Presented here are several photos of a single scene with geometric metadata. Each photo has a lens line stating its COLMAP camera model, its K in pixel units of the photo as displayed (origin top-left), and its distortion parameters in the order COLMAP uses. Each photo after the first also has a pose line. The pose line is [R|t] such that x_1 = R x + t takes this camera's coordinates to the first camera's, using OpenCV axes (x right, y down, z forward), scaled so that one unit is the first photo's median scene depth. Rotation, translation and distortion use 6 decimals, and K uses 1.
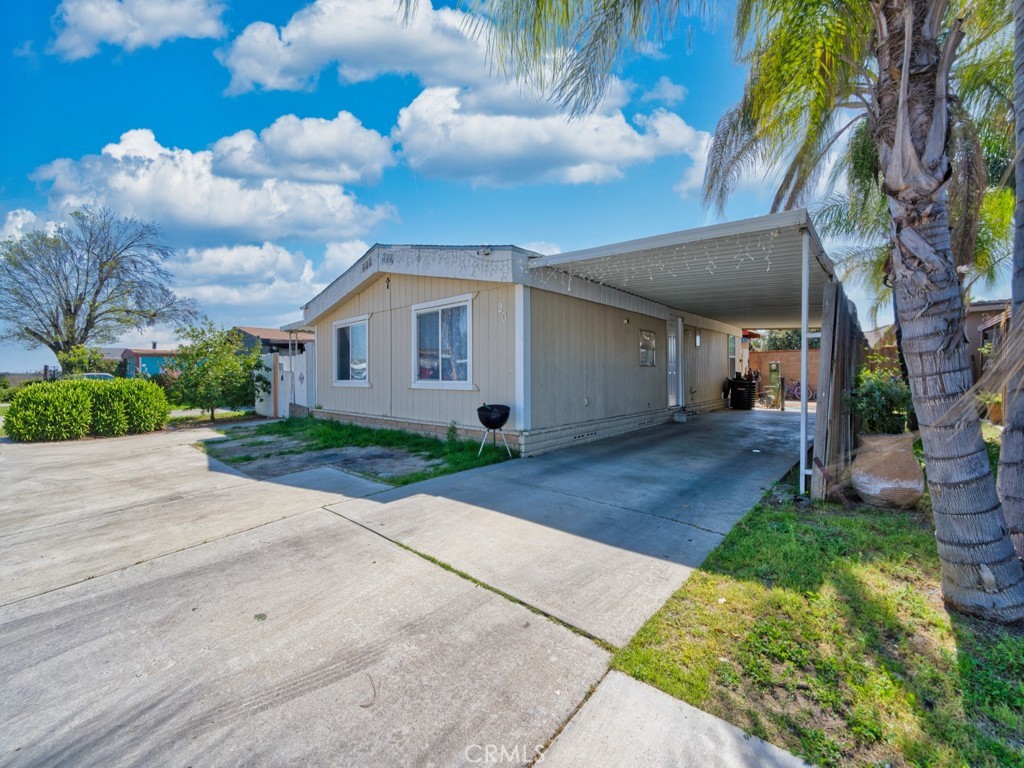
lens RADIAL K [[420.8, 0, 509.6], [0, 420.8, 379.7], [0, 0, 1]] dist [-0.016800, 0.000676]
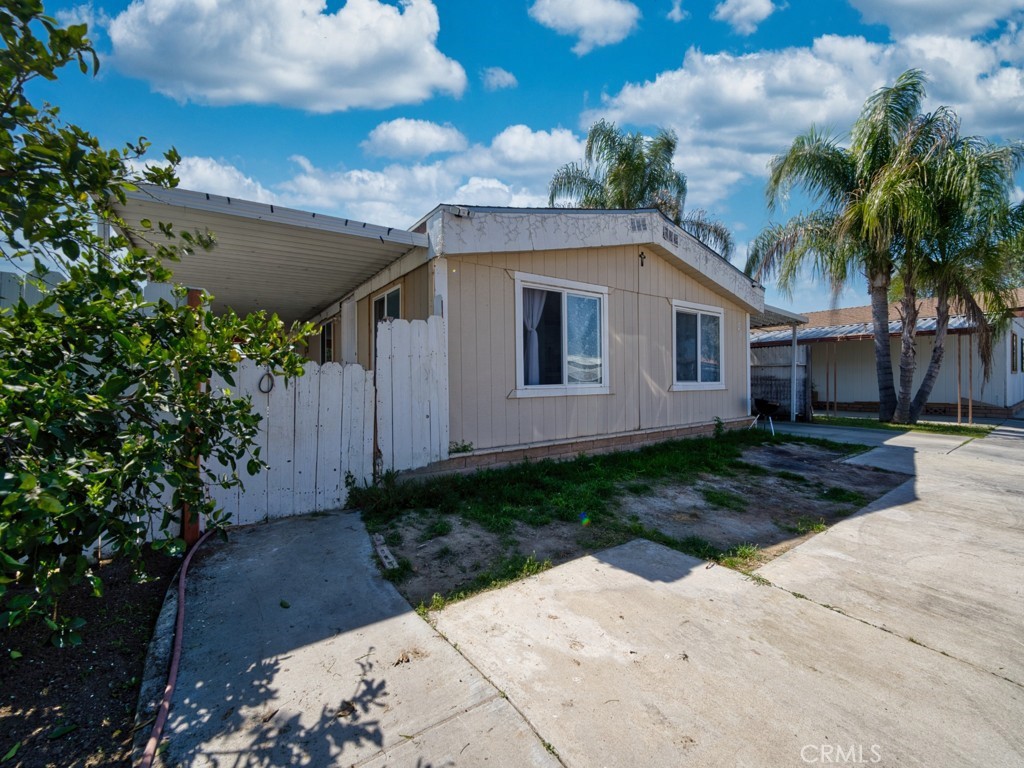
lens RADIAL K [[420.8, 0, 510.6], [0, 420.8, 382.7], [0, 0, 1]] dist [-0.016800, 0.000676]
pose [[0.206175, -0.003360, 0.978509, -1.218561], [0.016994, 0.999856, -0.000147, -0.003543], [-0.978368, 0.016659, 0.206202, 1.190537]]
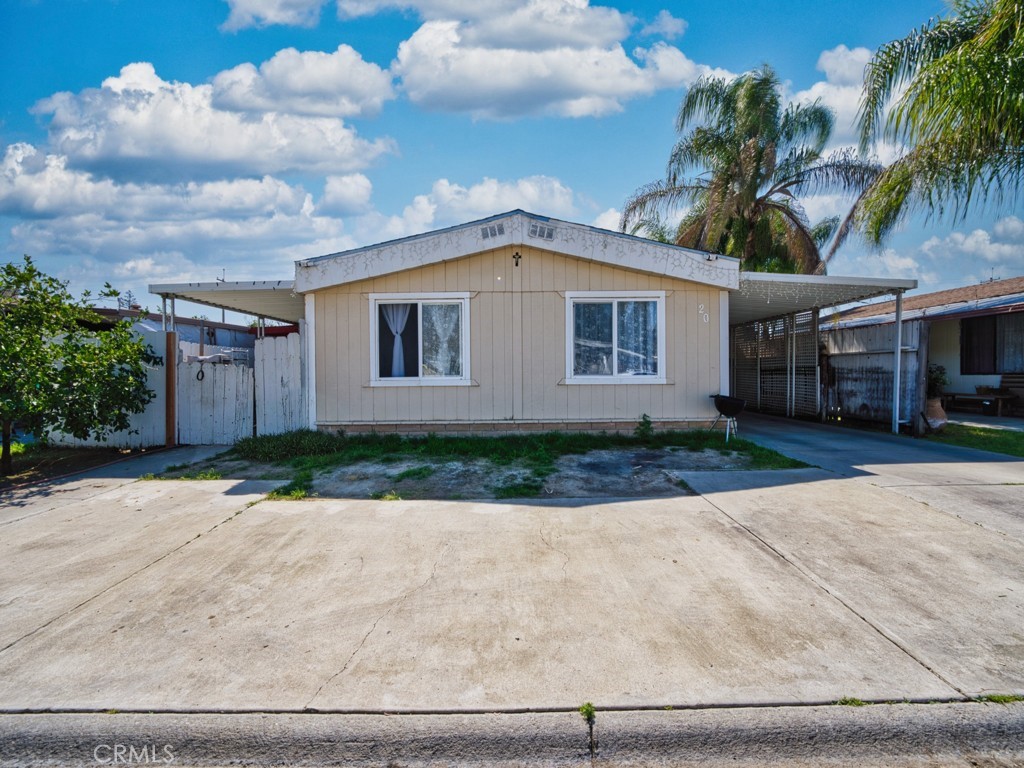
lens RADIAL K [[420.8, 0, 514.0], [0, 420.8, 380.6], [0, 0, 1]] dist [-0.016800, 0.000676]
pose [[0.731052, -0.010126, 0.682247, -0.951321], [0.011444, 0.999931, 0.002578, 0.009016], [-0.682226, 0.005923, 0.731117, 0.436413]]
